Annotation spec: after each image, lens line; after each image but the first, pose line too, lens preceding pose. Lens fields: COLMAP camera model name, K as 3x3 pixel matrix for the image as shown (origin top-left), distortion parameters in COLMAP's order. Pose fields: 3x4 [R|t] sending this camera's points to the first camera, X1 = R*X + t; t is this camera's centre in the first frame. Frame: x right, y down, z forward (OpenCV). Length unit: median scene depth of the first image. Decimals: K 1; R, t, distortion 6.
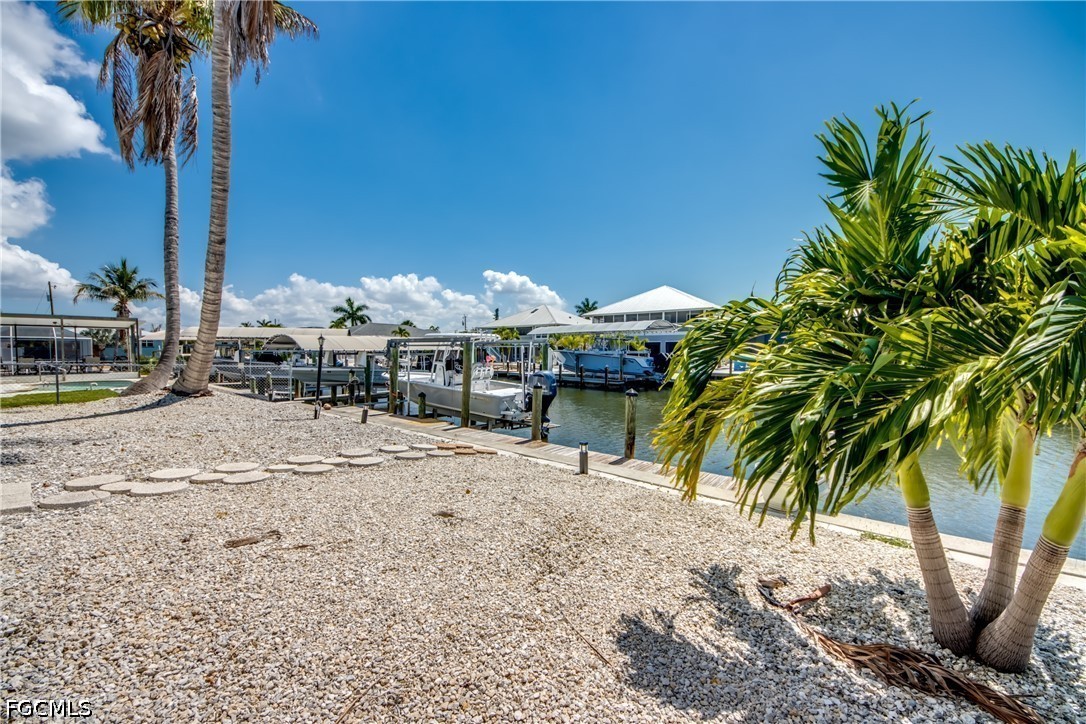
lens RADIAL K [[406.9, 0, 543.0], [0, 406.9, 362.0], [0, 0, 1]] dist [0.009423, -0.000208]
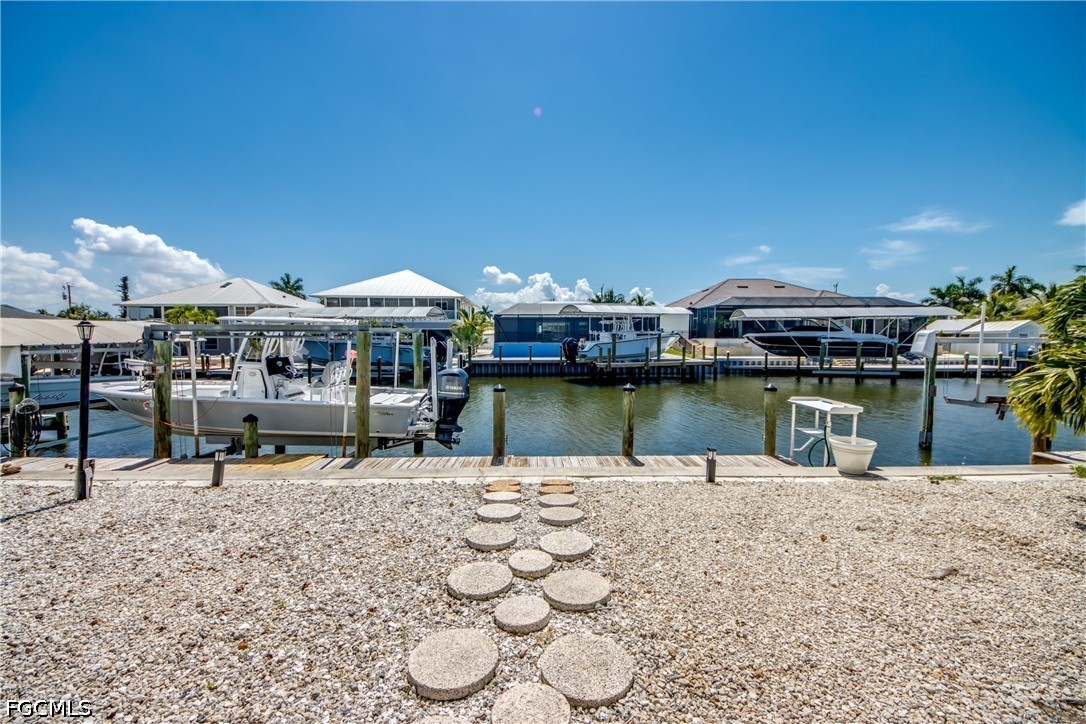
lens RADIAL K [[413.9, 0, 536.9], [0, 413.9, 349.9], [0, 0, 1]] dist [0.026258, -0.018367]
pose [[0.767063, -0.025566, 0.641062, -0.318351], [0.022784, 0.999661, 0.012606, -0.017218], [-0.641167, 0.004936, 0.767386, 0.216039]]
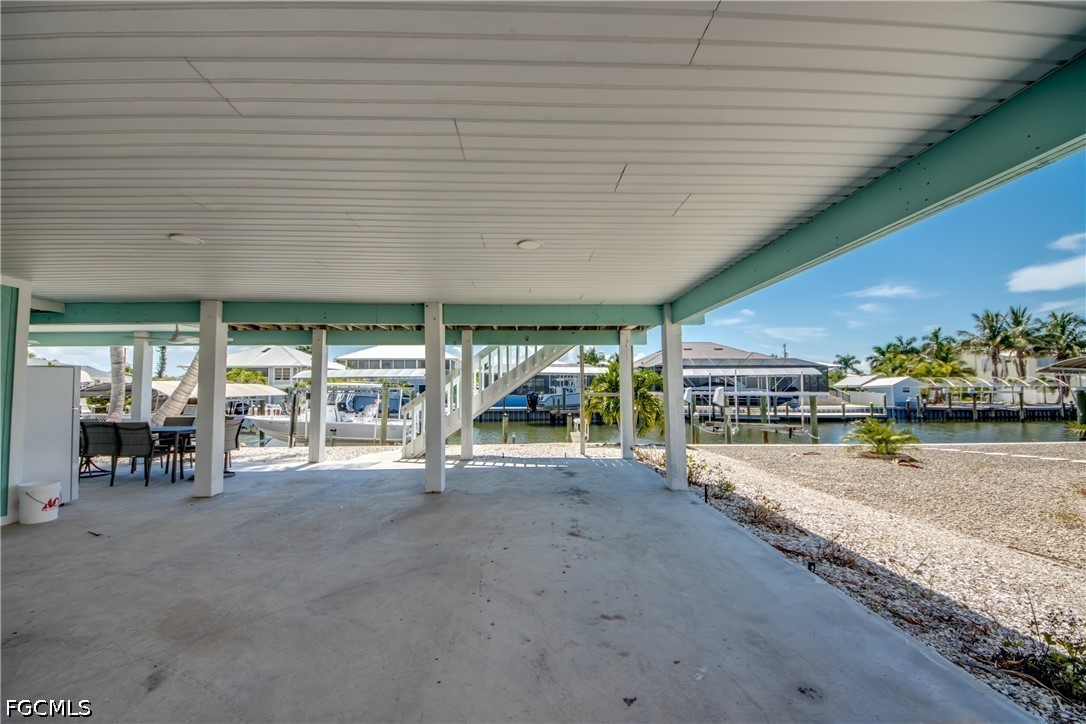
lens RADIAL K [[406.9, 0, 543.0], [0, 406.9, 362.0], [0, 0, 1]] dist [0.009423, -0.000208]
pose [[0.762691, 0.036818, 0.645714, -0.558695], [0.025919, 0.995836, -0.087396, -0.006172], [-0.646243, 0.083393, 0.758562, -0.410165]]
